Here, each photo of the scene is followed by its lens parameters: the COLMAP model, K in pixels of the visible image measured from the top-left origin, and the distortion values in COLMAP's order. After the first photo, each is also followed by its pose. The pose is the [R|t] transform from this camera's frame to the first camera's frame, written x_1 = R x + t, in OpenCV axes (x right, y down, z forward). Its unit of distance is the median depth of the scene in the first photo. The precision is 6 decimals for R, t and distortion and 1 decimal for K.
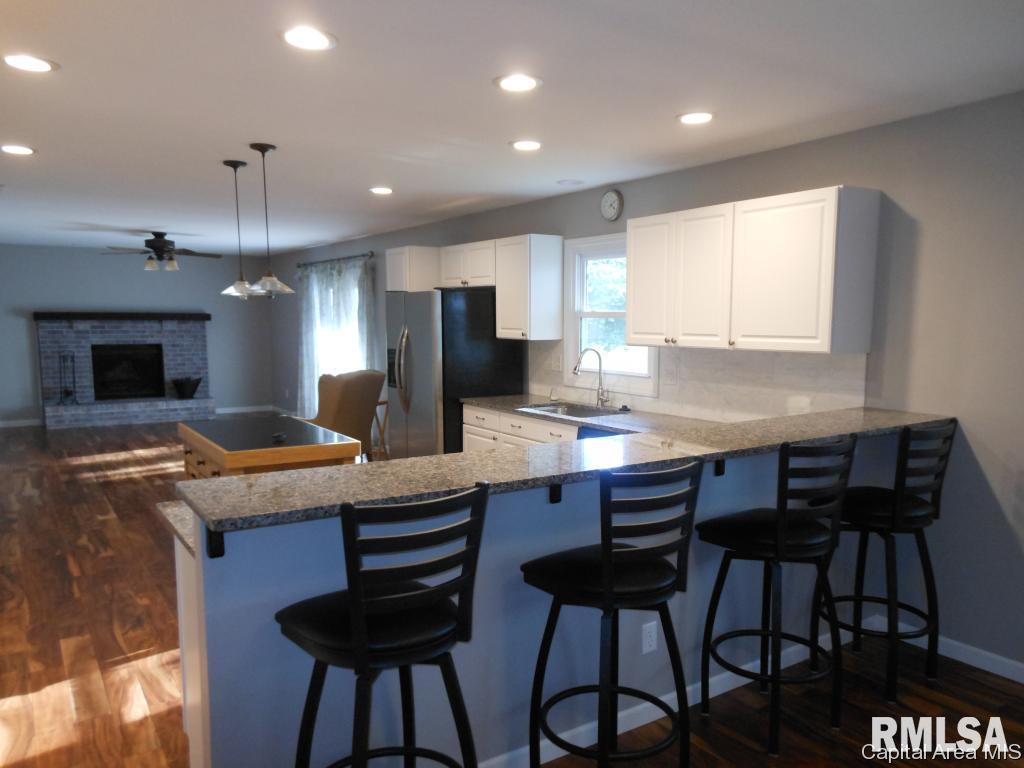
lens RADIAL K [[761.4, 0, 544.2], [0, 761.4, 437.2], [0, 0, 1]] dist [0.038687, -0.007627]
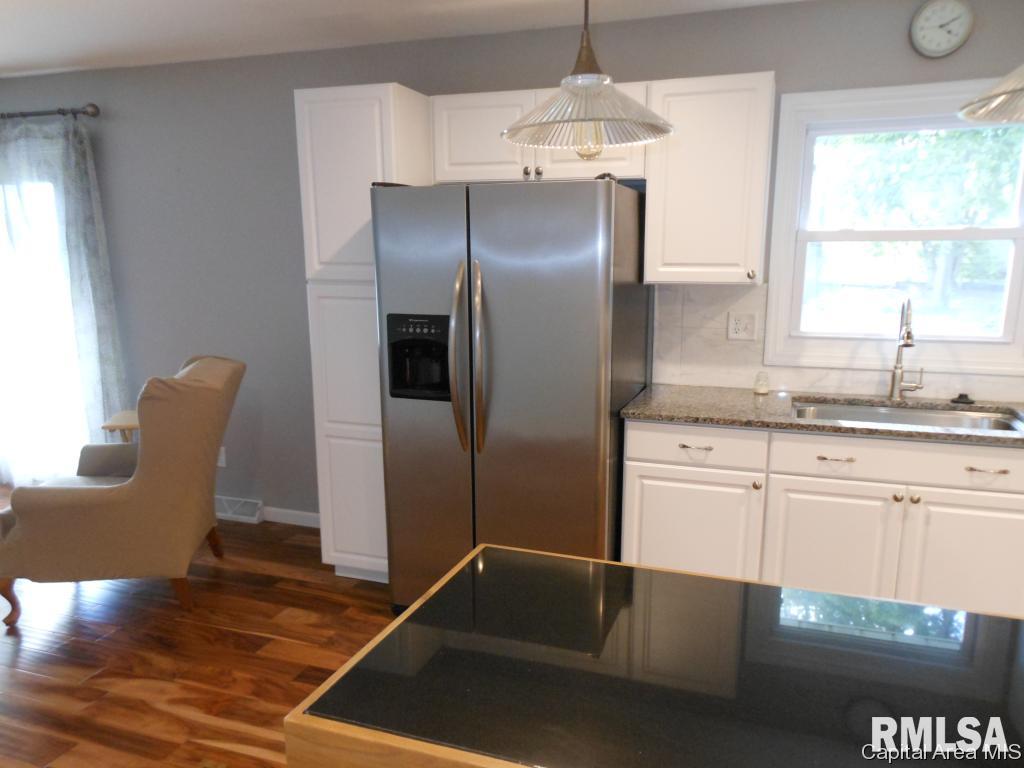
lens RADIAL K [[761.4, 0, 526.6], [0, 761.4, 430.7], [0, 0, 1]] dist [0.038687, -0.007627]
pose [[0.805844, -0.140058, 0.575326, -0.965166], [0.098217, 0.989780, 0.103383, -0.205775], [-0.583926, -0.026804, 0.811364, 1.387160]]
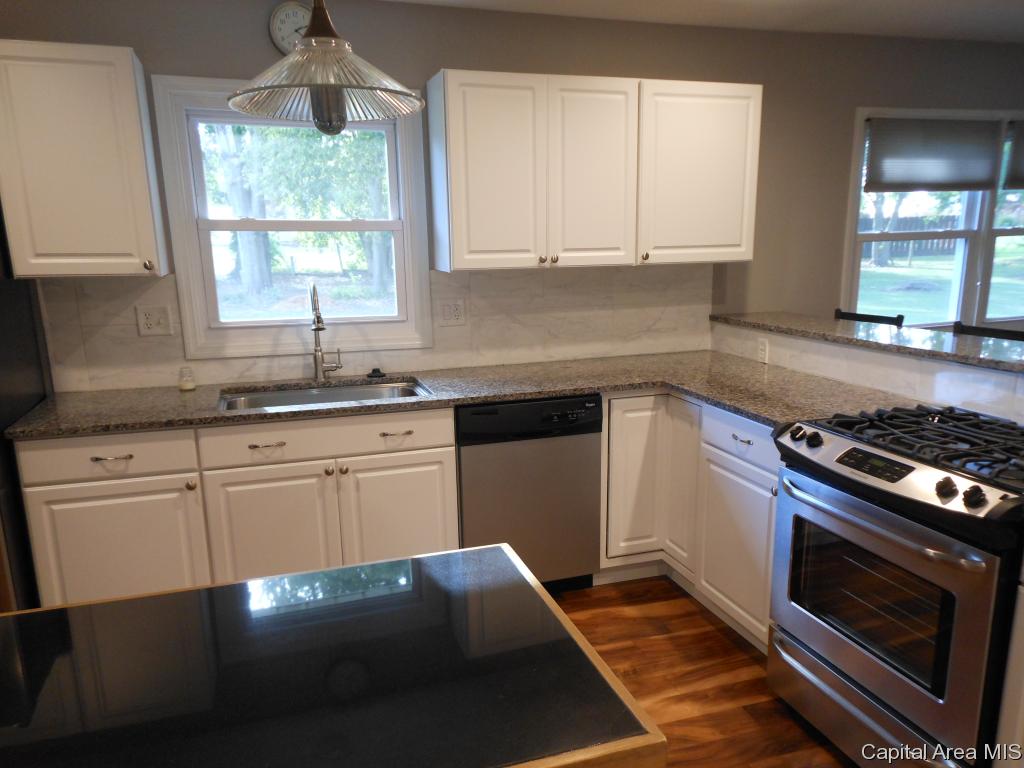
lens RADIAL K [[761.4, 0, 517.9], [0, 761.4, 424.9], [0, 0, 1]] dist [0.038687, -0.007627]
pose [[0.285241, -0.234005, 0.929451, -0.911276], [0.163648, 0.967389, 0.193334, -0.194090], [-0.944382, 0.096956, 0.314233, 1.326108]]
